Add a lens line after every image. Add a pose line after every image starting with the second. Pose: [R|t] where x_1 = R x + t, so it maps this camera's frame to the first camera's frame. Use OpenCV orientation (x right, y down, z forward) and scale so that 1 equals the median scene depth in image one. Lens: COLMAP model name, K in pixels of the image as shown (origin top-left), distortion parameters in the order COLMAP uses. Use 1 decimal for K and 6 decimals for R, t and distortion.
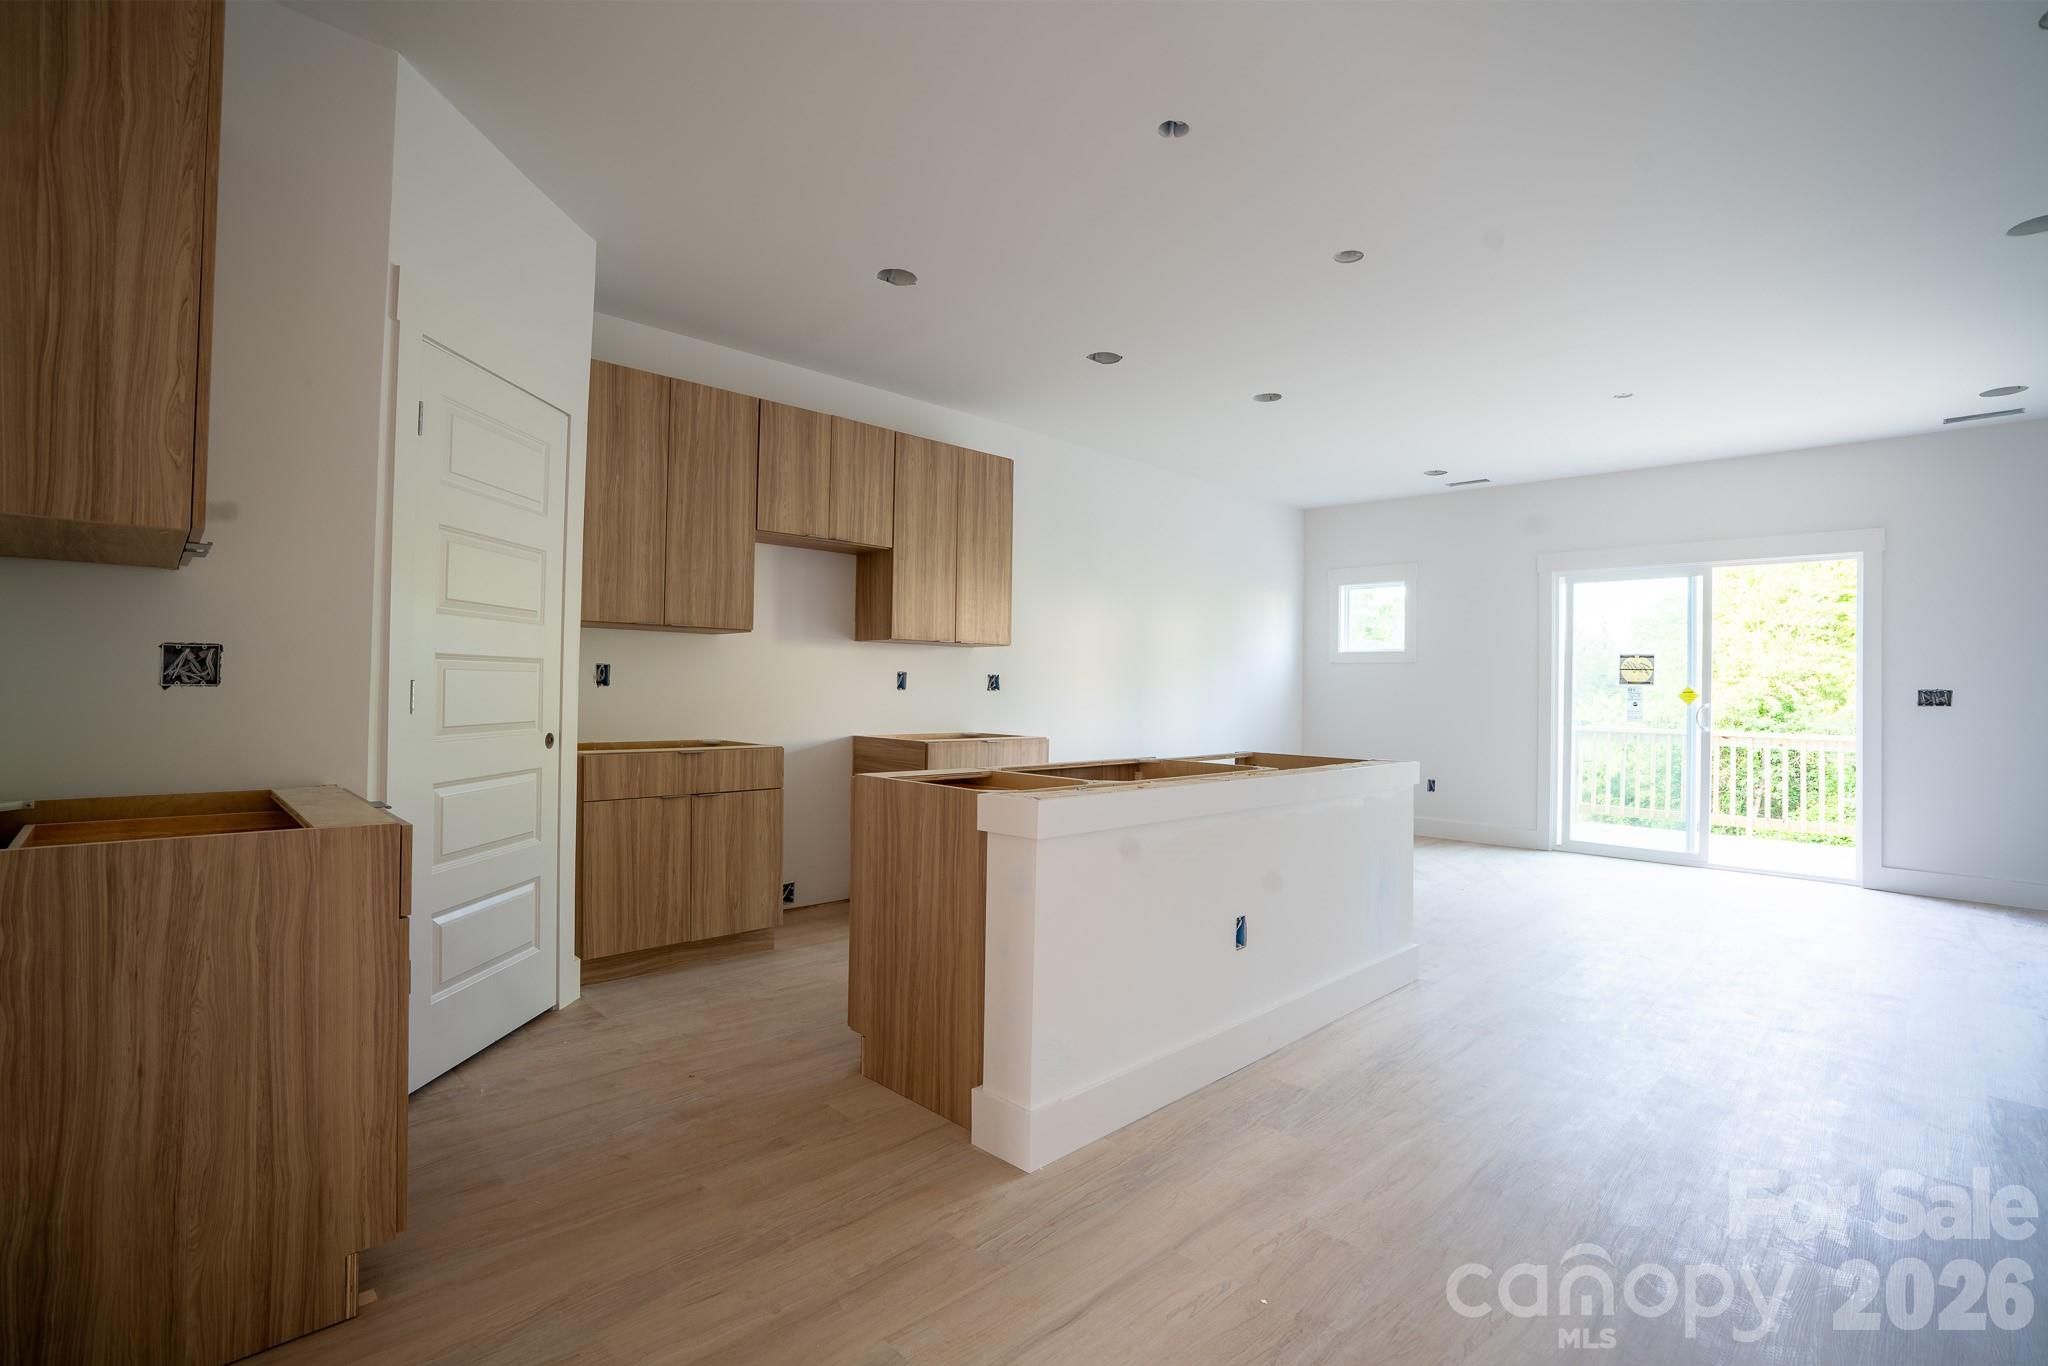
lens RADIAL K [[949.1, 0, 1024.0], [0, 949.1, 683.0], [0, 0, 1]] dist [-0.067133, 0.024479]
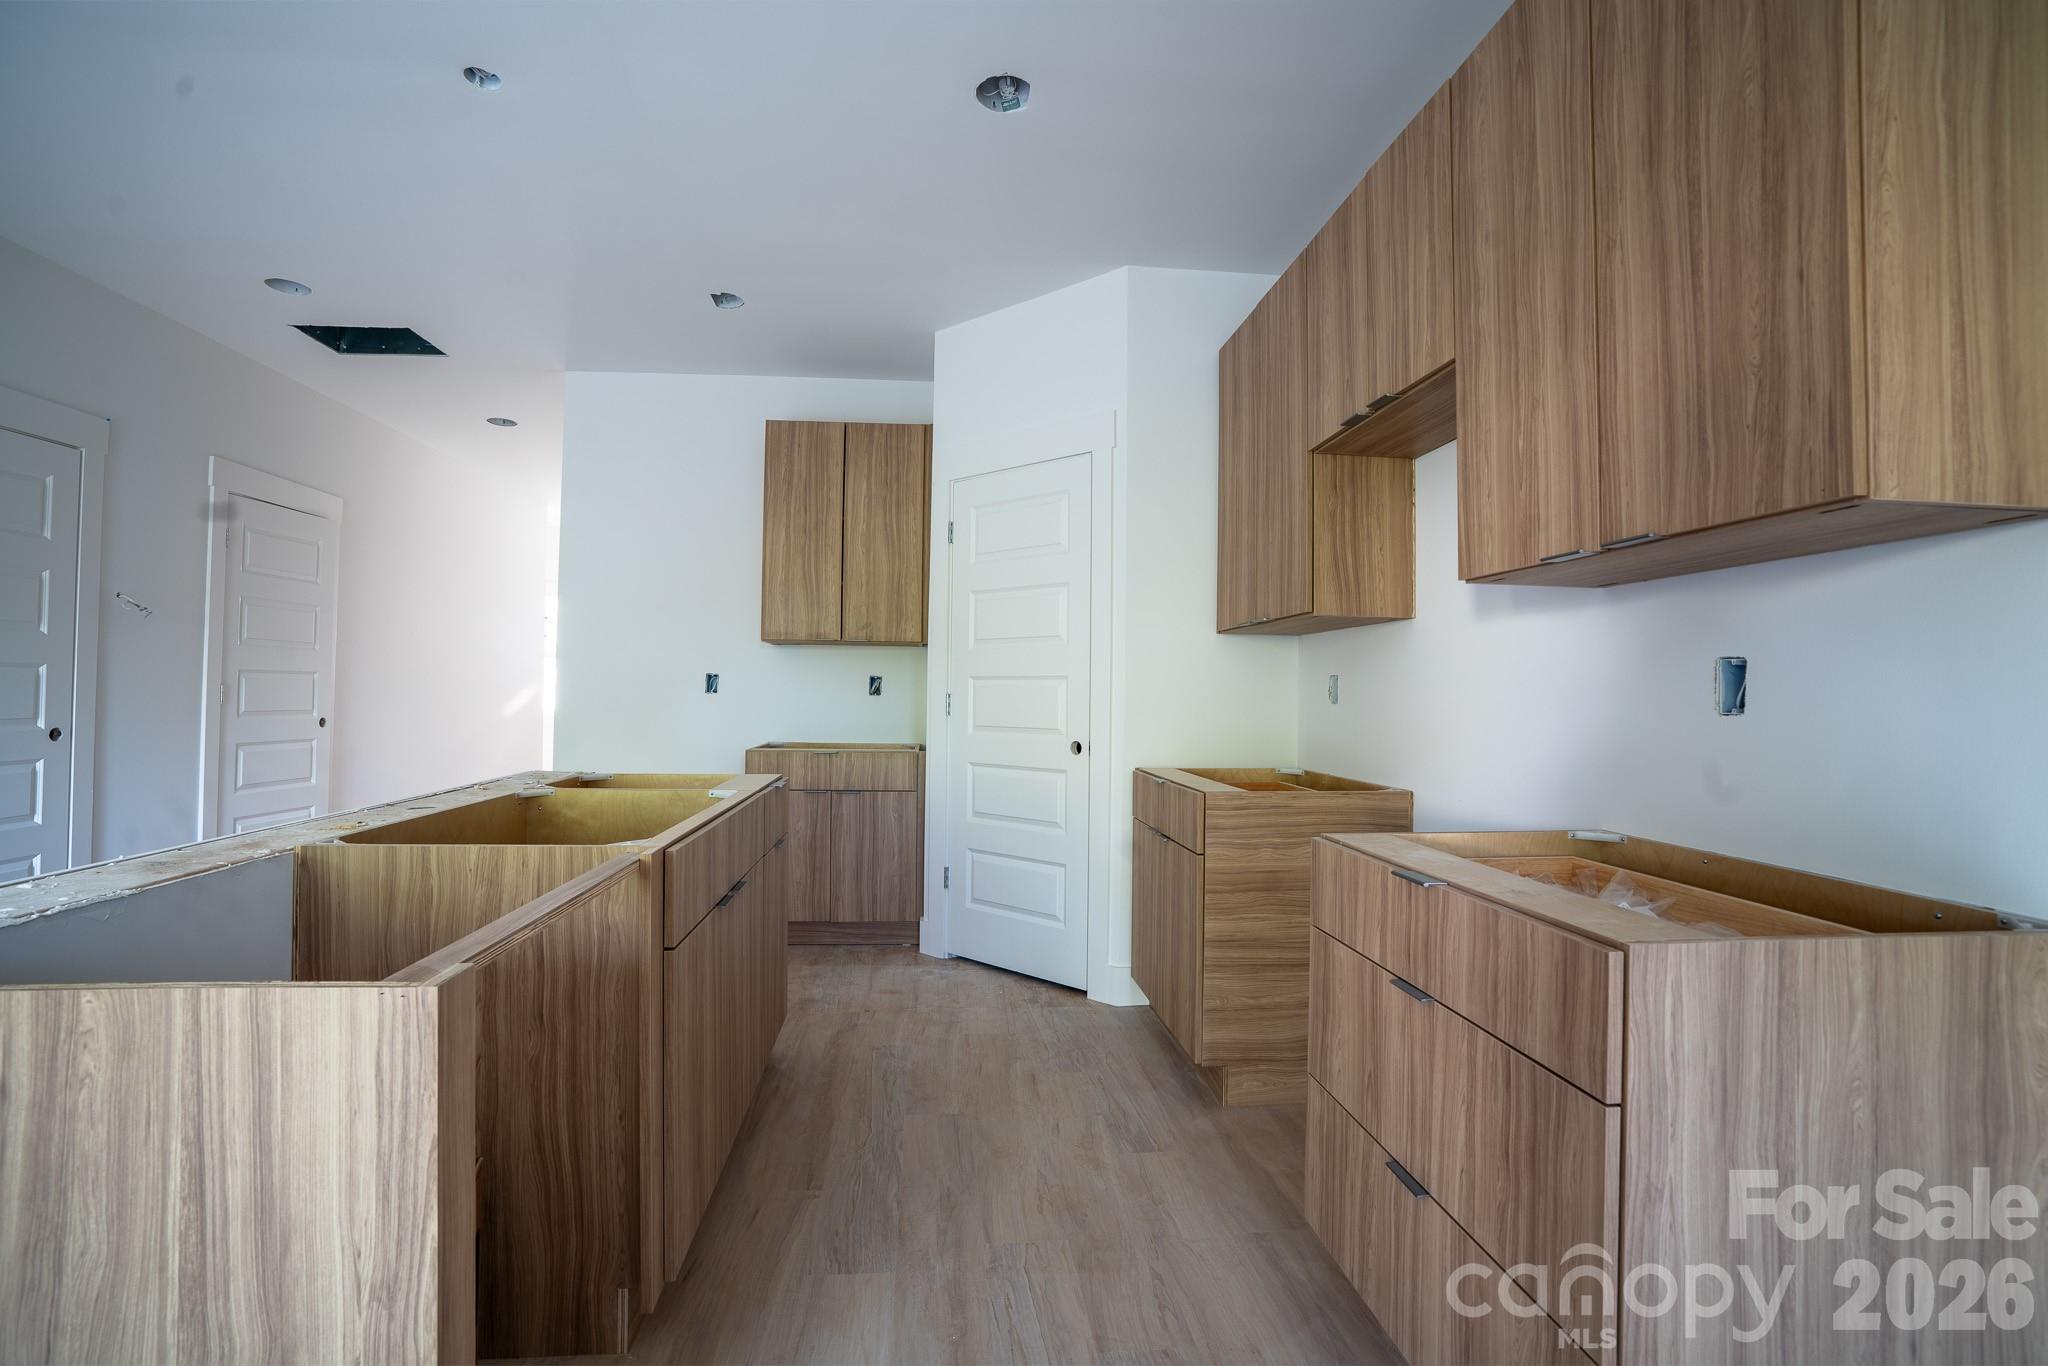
lens RADIAL K [[949.1, 0, 1024.0], [0, 949.1, 683.0], [0, 0, 1]] dist [-0.067133, 0.024479]
pose [[-0.631433, -0.036317, -0.774580, 0.269324], [-0.023632, 0.999340, -0.027590, 0.009696], [0.775070, 0.000883, -0.631874, 1.067419]]
